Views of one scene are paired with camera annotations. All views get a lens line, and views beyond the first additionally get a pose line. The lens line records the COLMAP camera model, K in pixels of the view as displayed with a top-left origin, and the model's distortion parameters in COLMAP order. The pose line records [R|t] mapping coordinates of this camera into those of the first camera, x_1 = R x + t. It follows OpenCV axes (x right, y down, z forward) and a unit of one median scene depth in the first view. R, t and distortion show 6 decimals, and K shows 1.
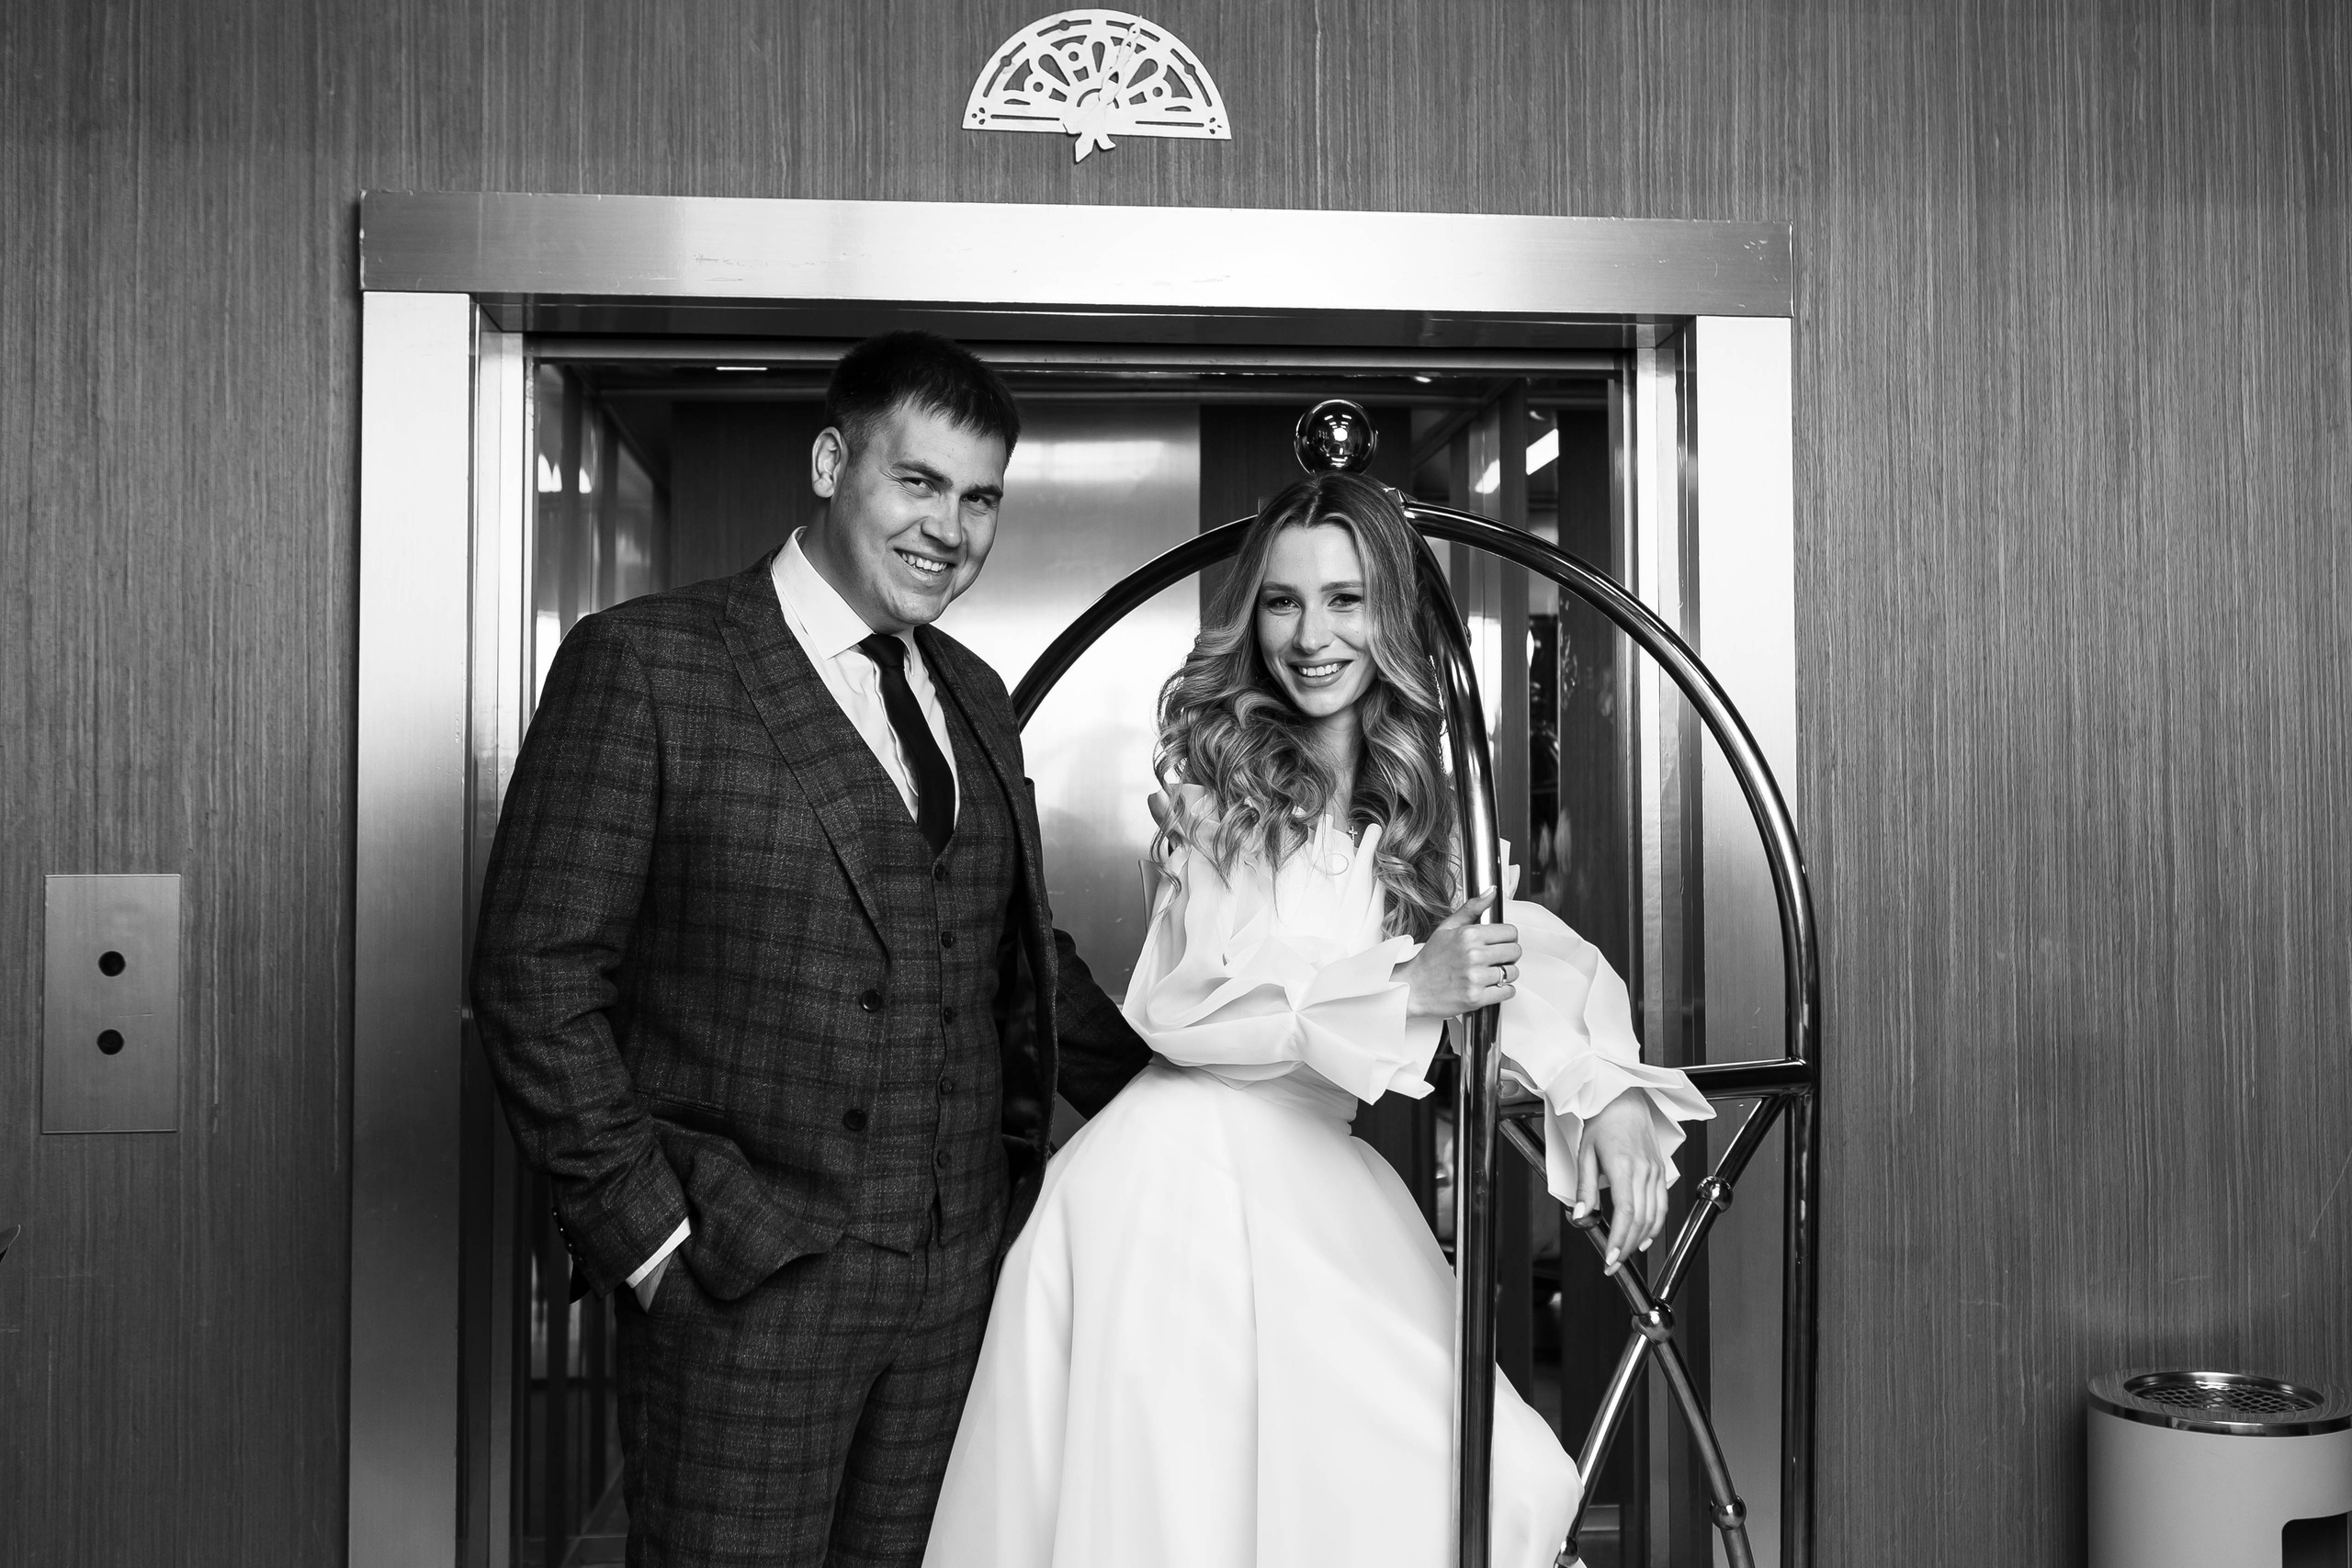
lens RADIAL K [[2556.7, 0, 1233.5], [0, 2556.7, 757.3], [0, 0, 1]] dist [0.008311, -0.007136]
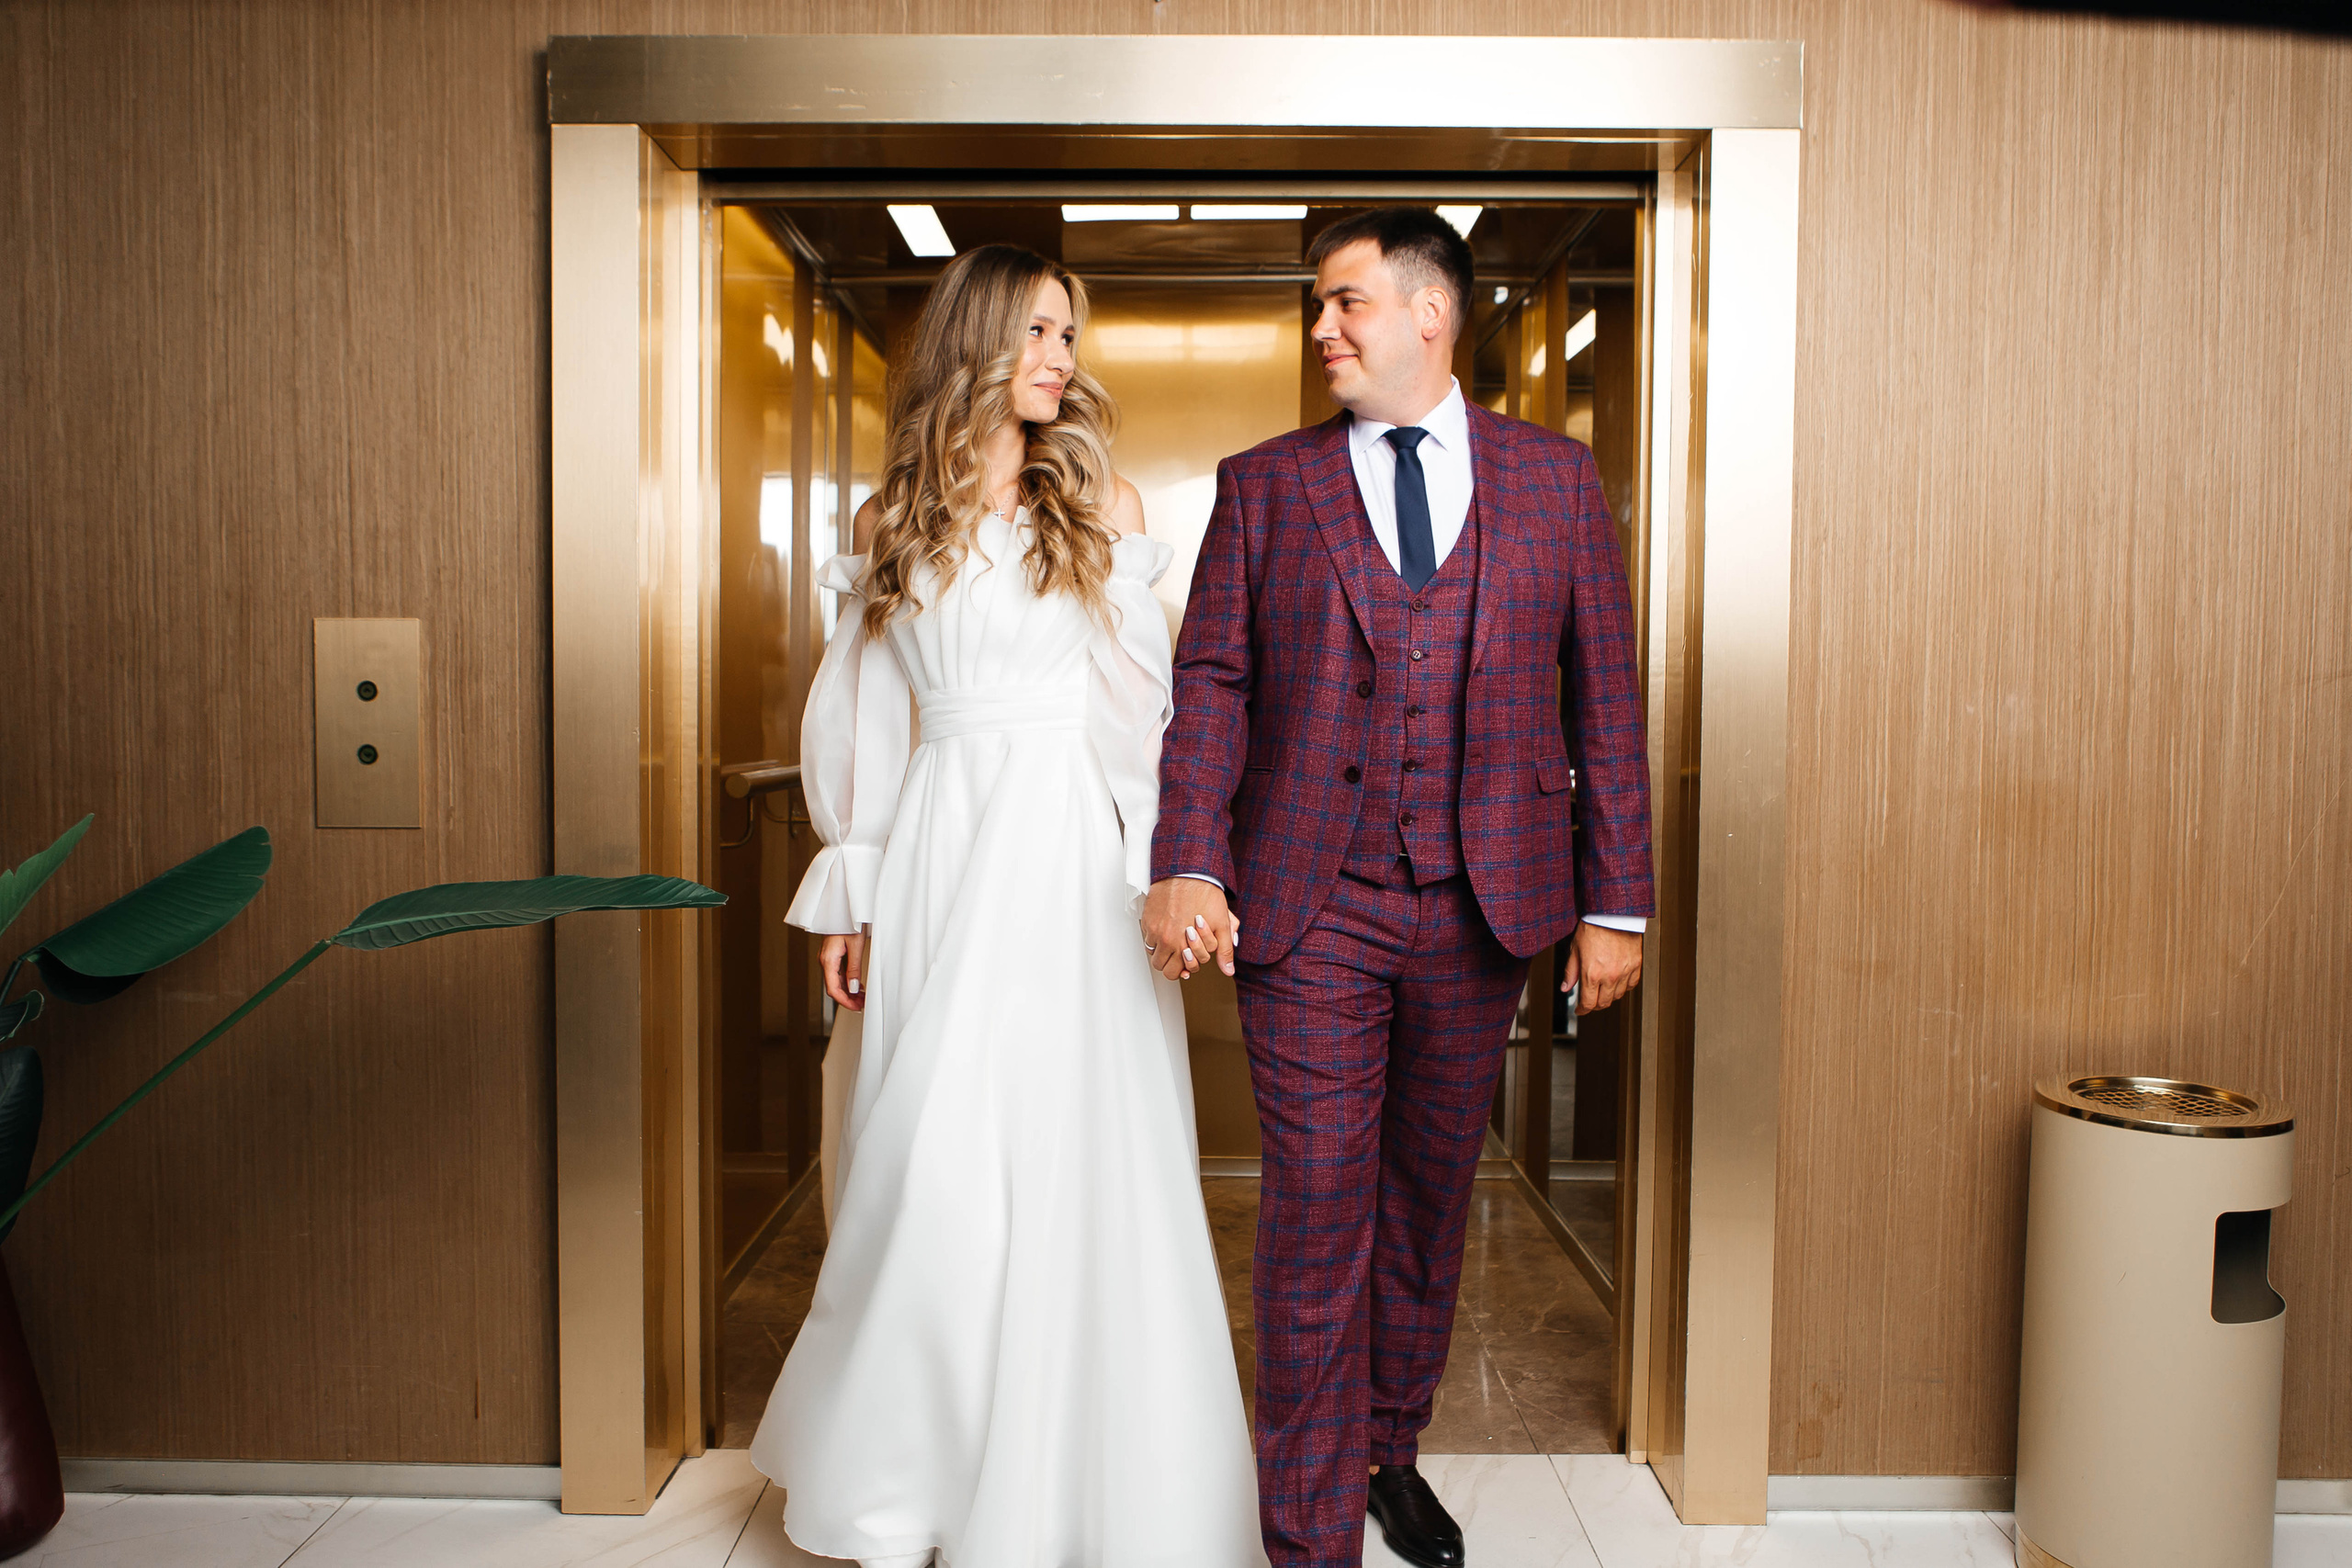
lens RADIAL K [[1740.0, 0, 1170.9], [0, 1740.0, 788.3], [0, 0, 1]] dist [-0.024219, 0.015835]
pose [[0.993460, 0.017187, -0.112882, 0.036807], [-0.006837, 0.995787, 0.091442, 0.045032], [0.113978, -0.090073, 0.989392, 0.202360]]
